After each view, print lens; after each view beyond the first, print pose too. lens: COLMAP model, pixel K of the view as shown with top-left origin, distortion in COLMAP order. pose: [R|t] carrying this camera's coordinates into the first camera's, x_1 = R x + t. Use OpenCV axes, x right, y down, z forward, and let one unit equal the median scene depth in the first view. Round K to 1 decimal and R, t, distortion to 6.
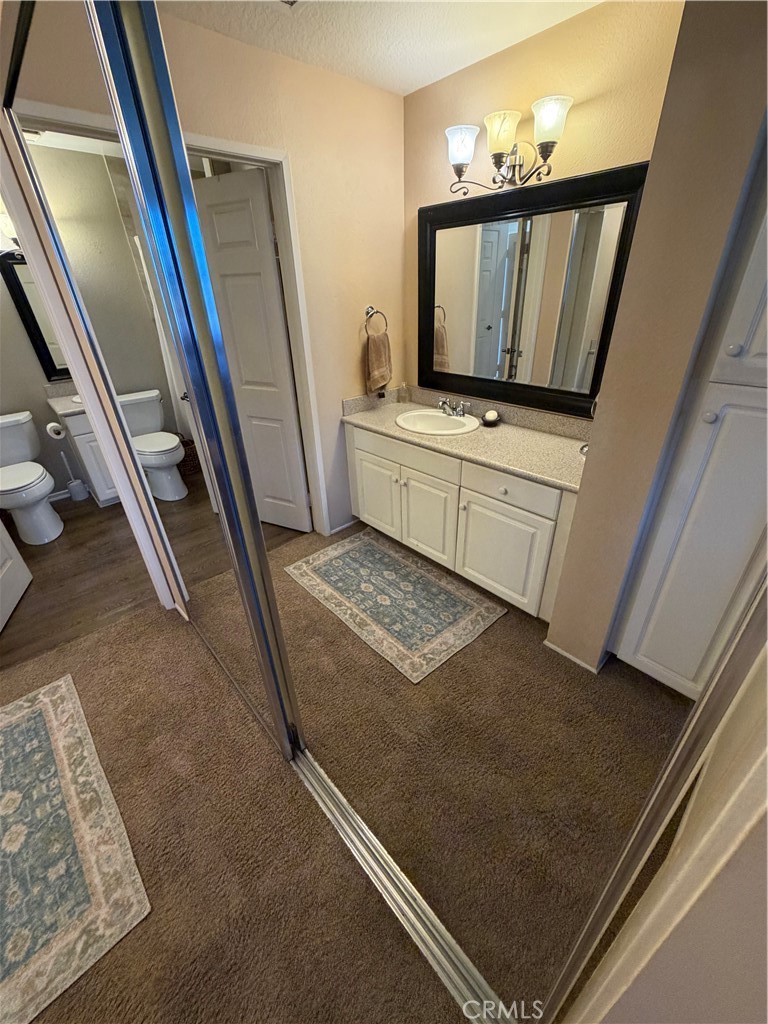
lens RADIAL K [[410.9, 0, 382.6], [0, 410.9, 504.4], [0, 0, 1]] dist [-0.002018, 0.000203]
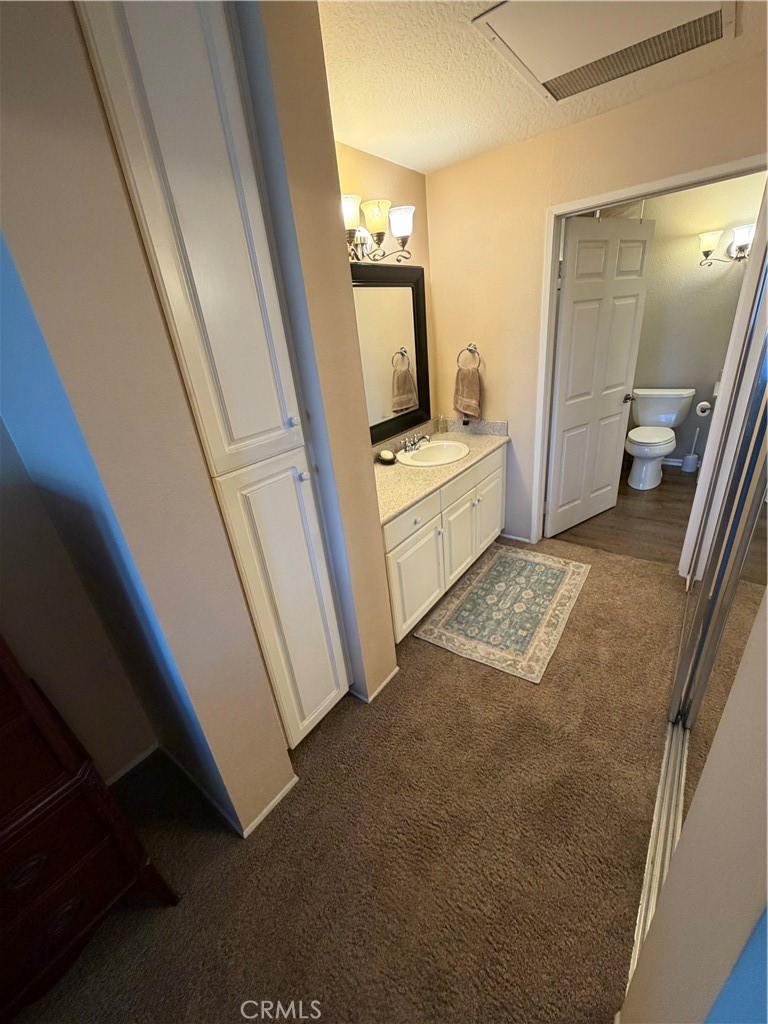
lens RADIAL K [[410.9, 0, 388.1], [0, 410.9, 507.7], [0, 0, 1]] dist [-0.002018, 0.000203]
pose [[0.190544, 0.417721, -0.888370, 0.371823], [-0.380149, 0.865741, 0.325543, 0.047090], [0.905085, 0.275683, 0.323758, -0.213208]]
